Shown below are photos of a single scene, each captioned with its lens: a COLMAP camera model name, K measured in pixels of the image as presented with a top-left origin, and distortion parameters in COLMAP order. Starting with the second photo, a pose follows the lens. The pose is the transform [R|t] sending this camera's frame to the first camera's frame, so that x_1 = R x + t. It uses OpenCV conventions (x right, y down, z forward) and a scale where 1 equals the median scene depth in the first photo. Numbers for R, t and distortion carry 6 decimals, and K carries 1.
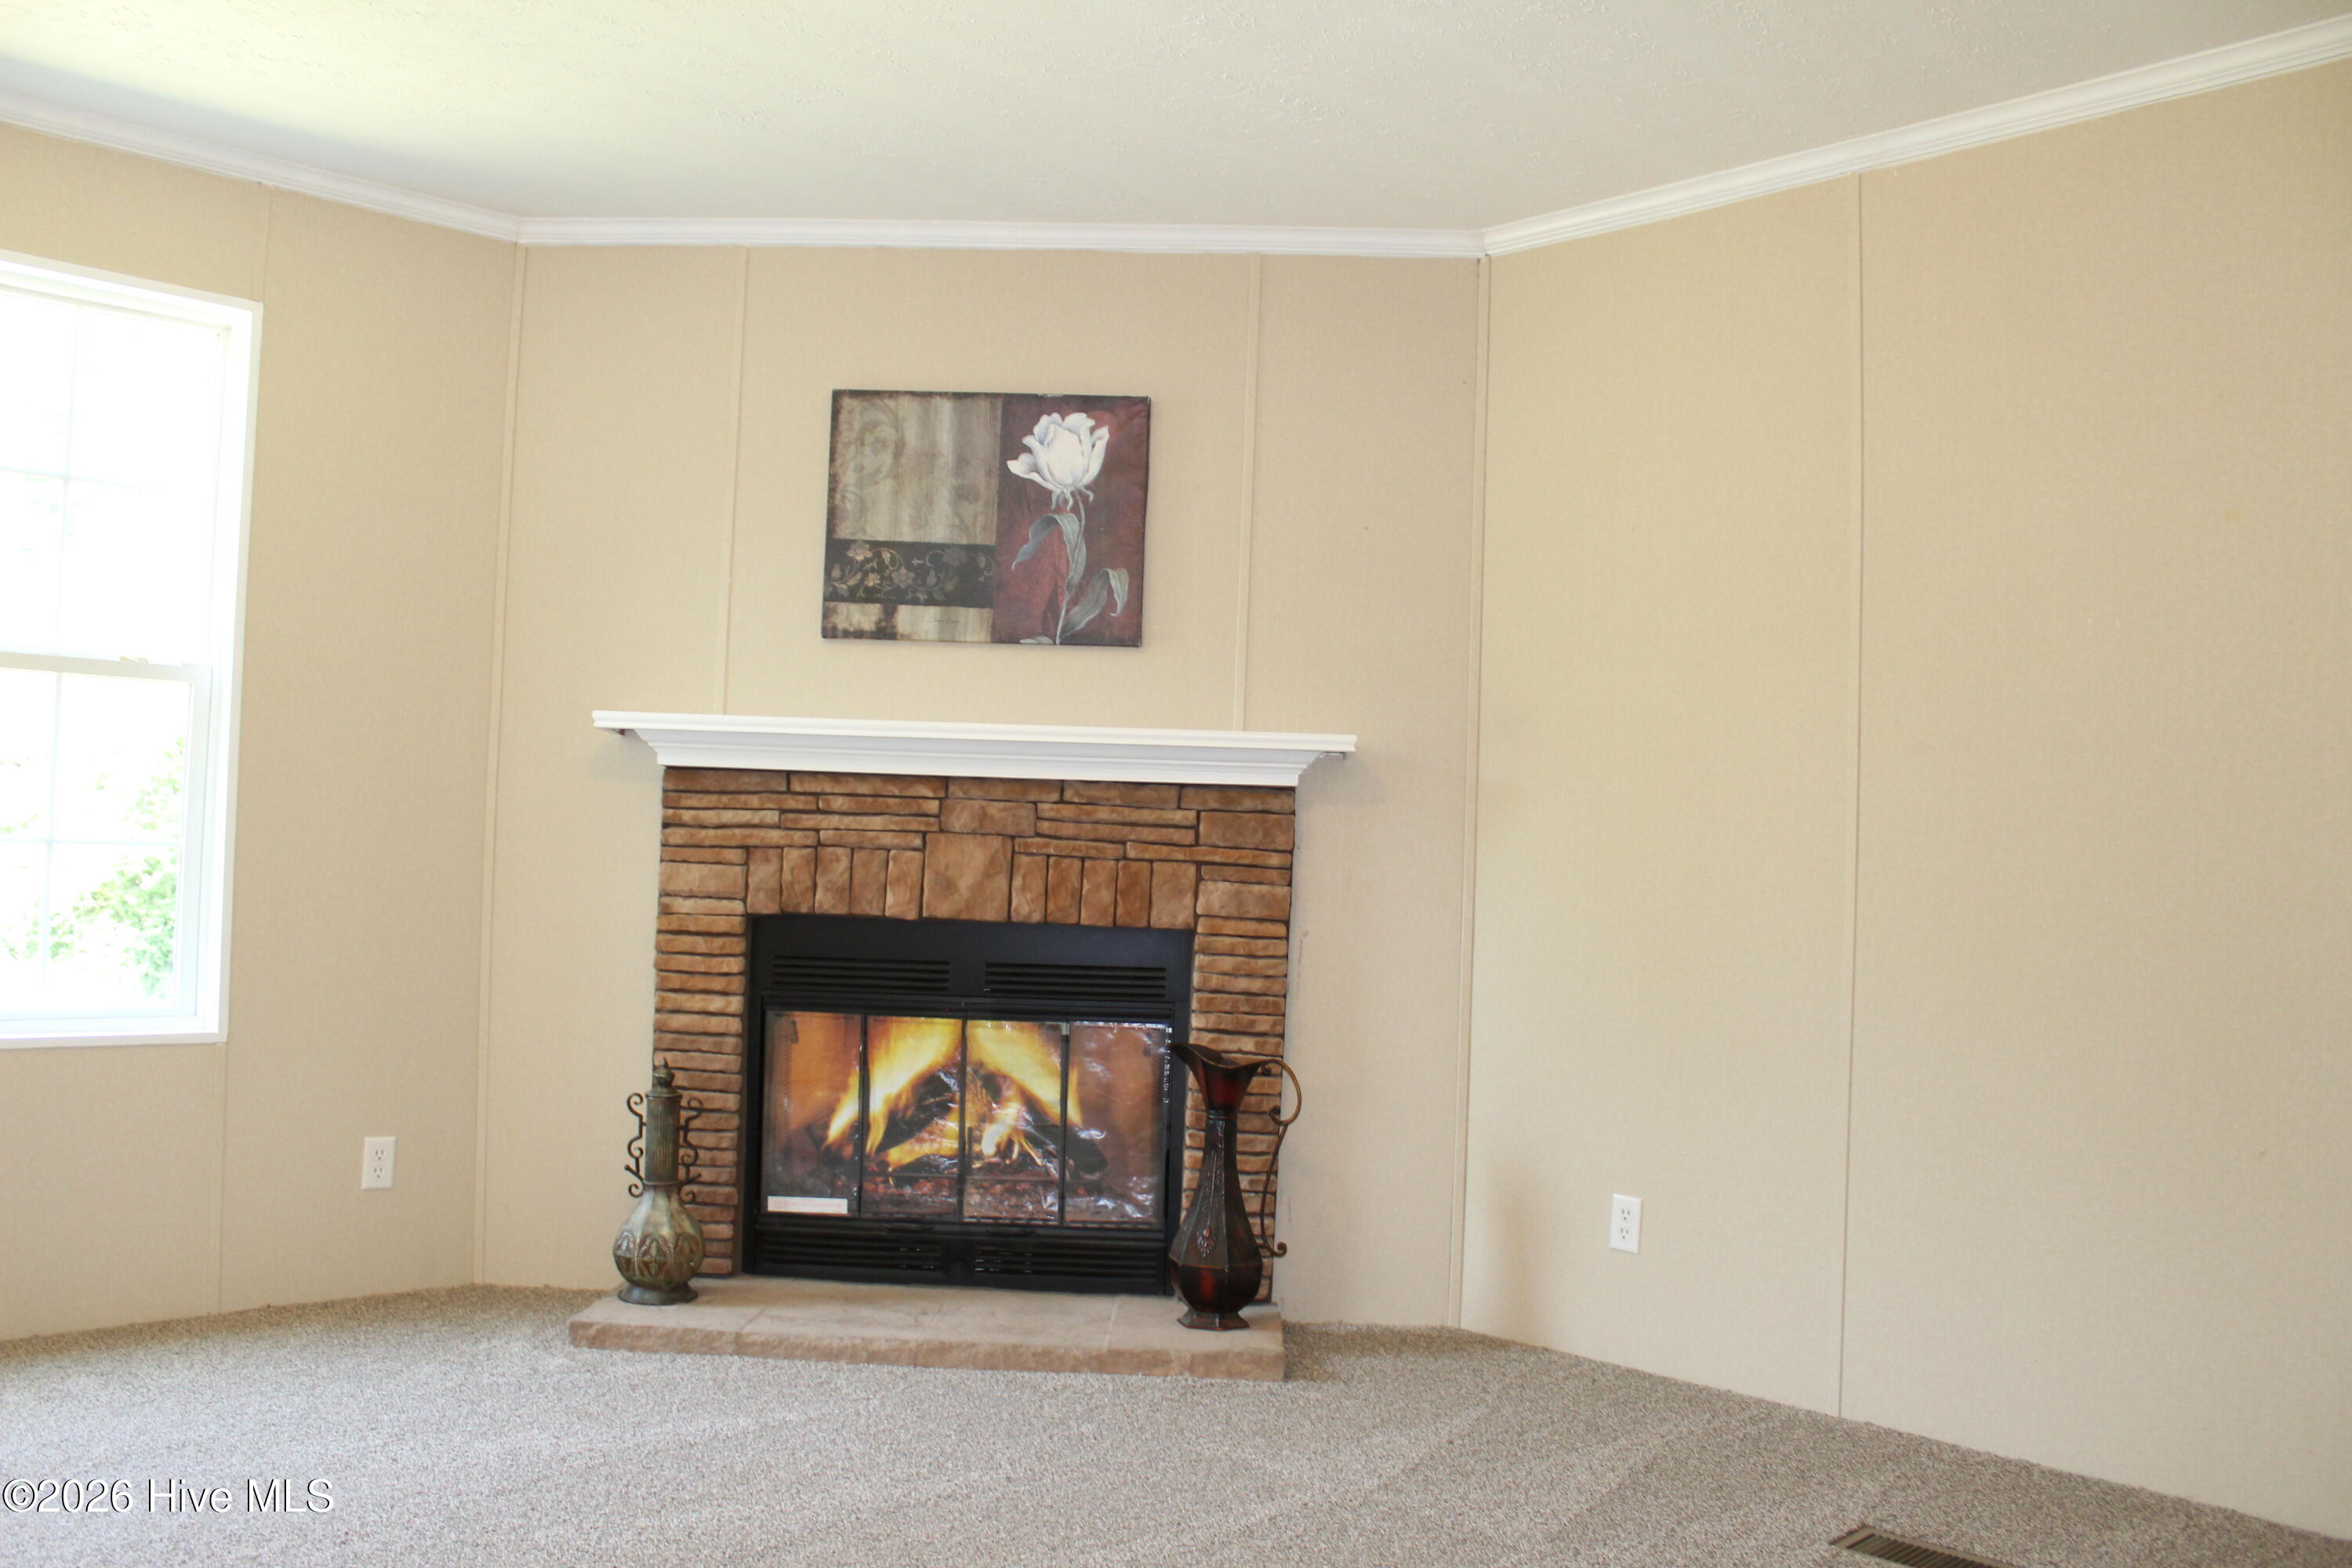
lens RADIAL K [[1942.9, 0, 1155.1], [0, 1942.9, 770.8], [0, 0, 1]] dist [-0.169027, 0.152349]
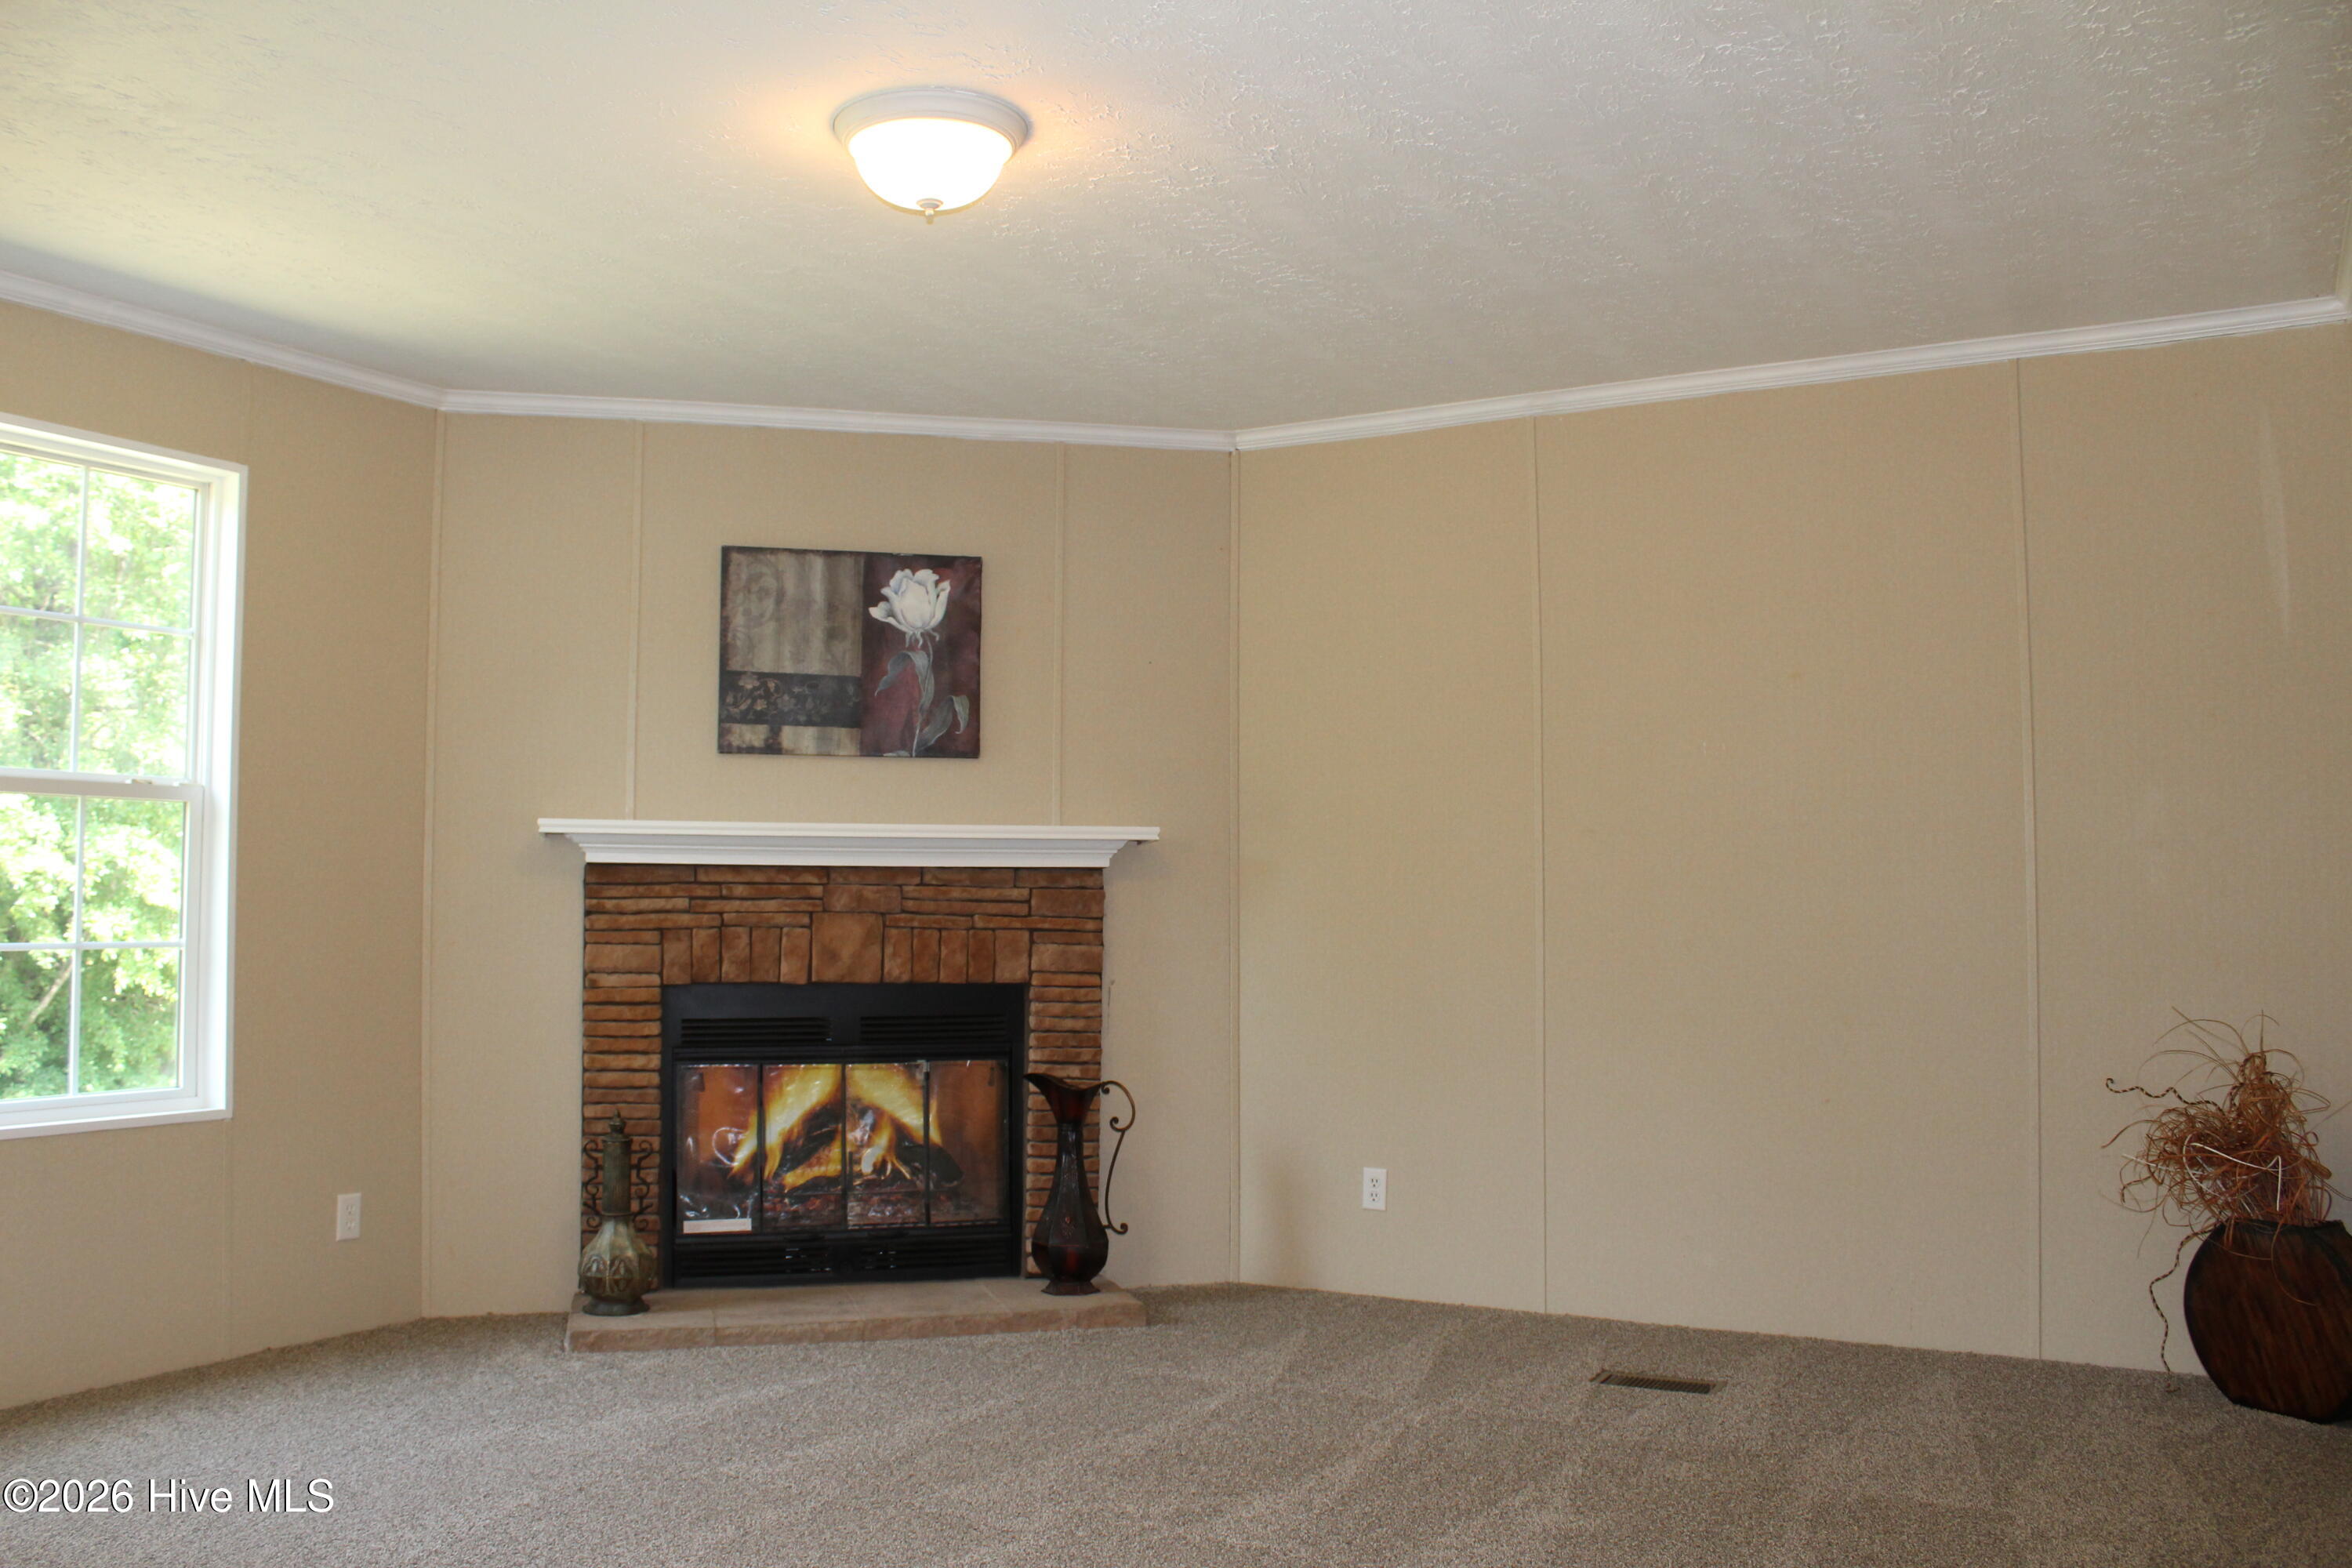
lens RADIAL K [[1942.9, 0, 1140.9], [0, 1942.9, 772.0], [0, 0, 1]] dist [-0.169027, 0.152349]
pose [[0.958047, -0.013265, 0.286305, -0.268209], [0.018695, 0.999693, -0.016241, -0.033080], [-0.286002, 0.020912, 0.958001, -0.228949]]
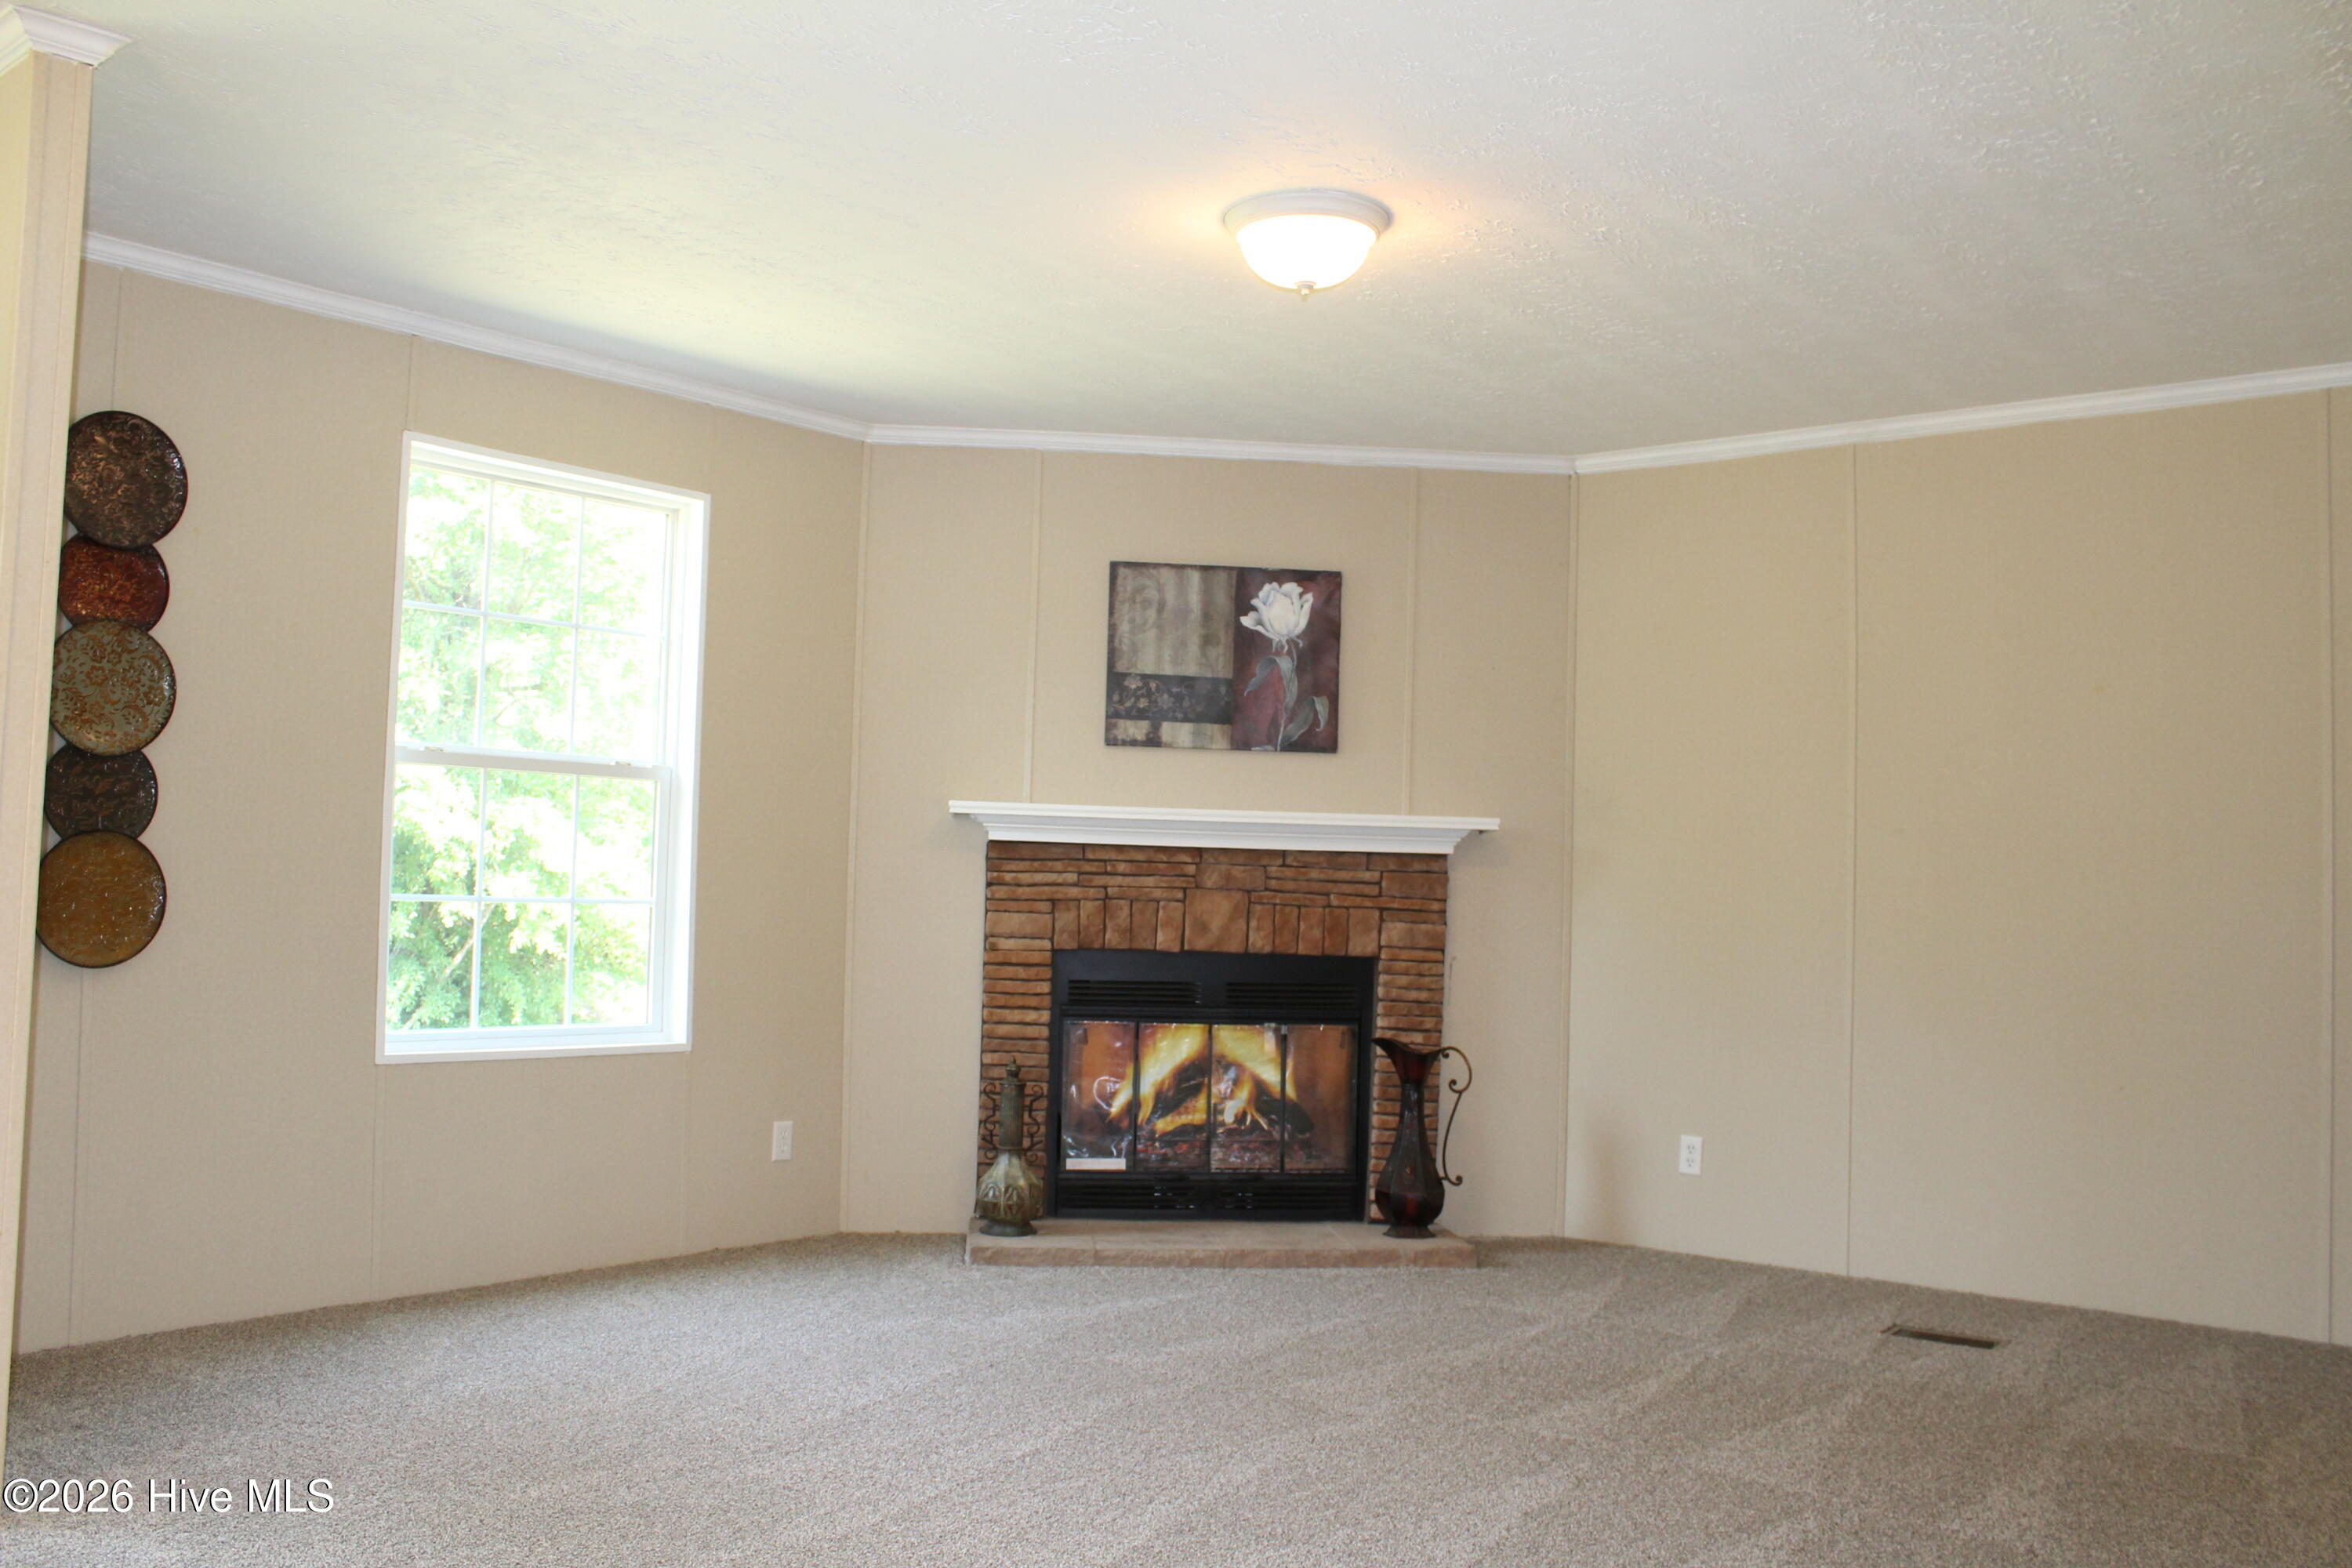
lens RADIAL K [[1942.9, 0, 1153.6], [0, 1942.9, 773.0], [0, 0, 1]] dist [-0.169027, 0.152349]
pose [[0.992834, 0.000968, 0.119498, -0.306315], [0.000251, 0.999948, -0.010190, -0.035992], [-0.119502, 0.010147, 0.992782, -0.363734]]
